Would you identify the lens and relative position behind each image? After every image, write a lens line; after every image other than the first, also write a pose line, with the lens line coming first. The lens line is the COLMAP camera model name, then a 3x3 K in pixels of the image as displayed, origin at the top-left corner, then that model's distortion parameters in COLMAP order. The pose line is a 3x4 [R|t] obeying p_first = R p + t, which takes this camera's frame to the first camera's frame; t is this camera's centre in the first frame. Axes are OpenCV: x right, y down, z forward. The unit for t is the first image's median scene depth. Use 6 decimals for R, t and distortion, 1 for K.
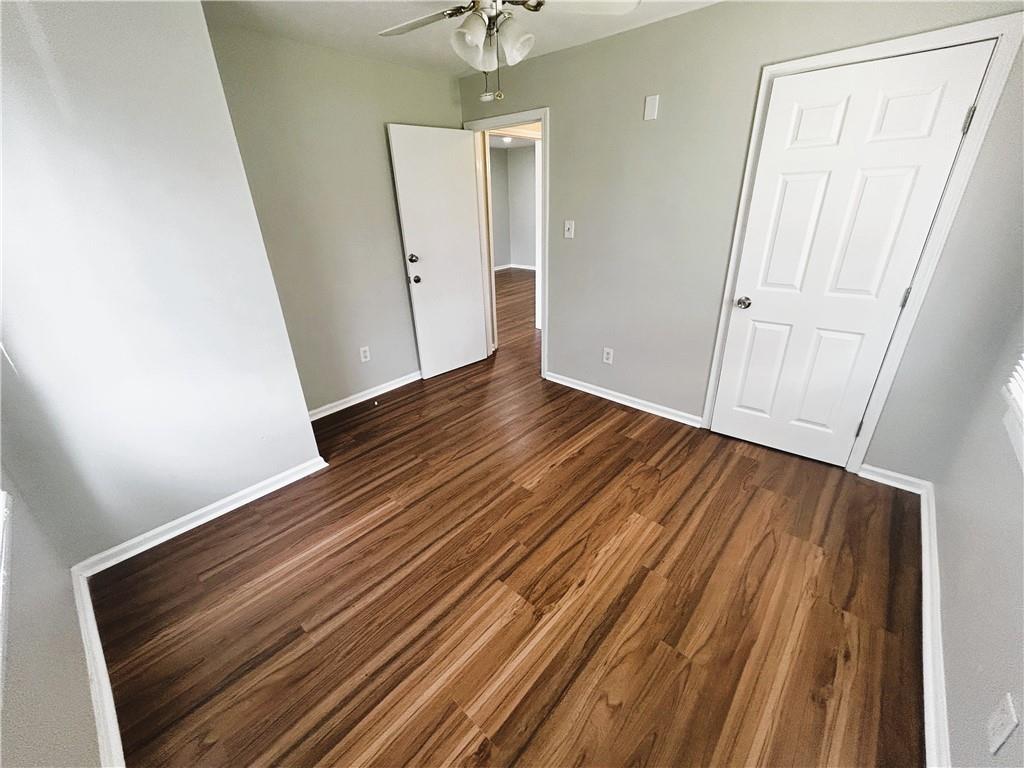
lens RADIAL K [[411.8, 0, 510.4], [0, 411.8, 382.3], [0, 0, 1]] dist [0.001033, -0.000643]
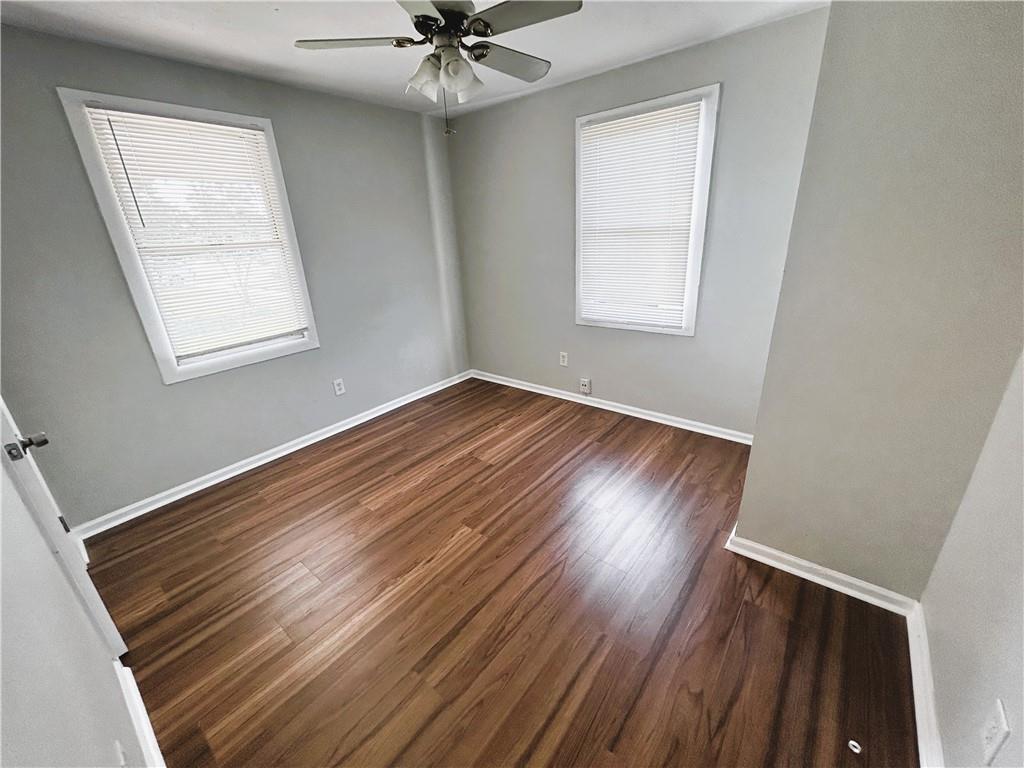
lens RADIAL K [[411.8, 0, 514.3], [0, 411.8, 383.6], [0, 0, 1]] dist [0.001033, -0.000643]
pose [[-0.995844, 0.088020, -0.023401, -0.090064], [0.046114, 0.708853, 0.703847, -0.767919], [0.078540, 0.699842, -0.709966, 1.759582]]
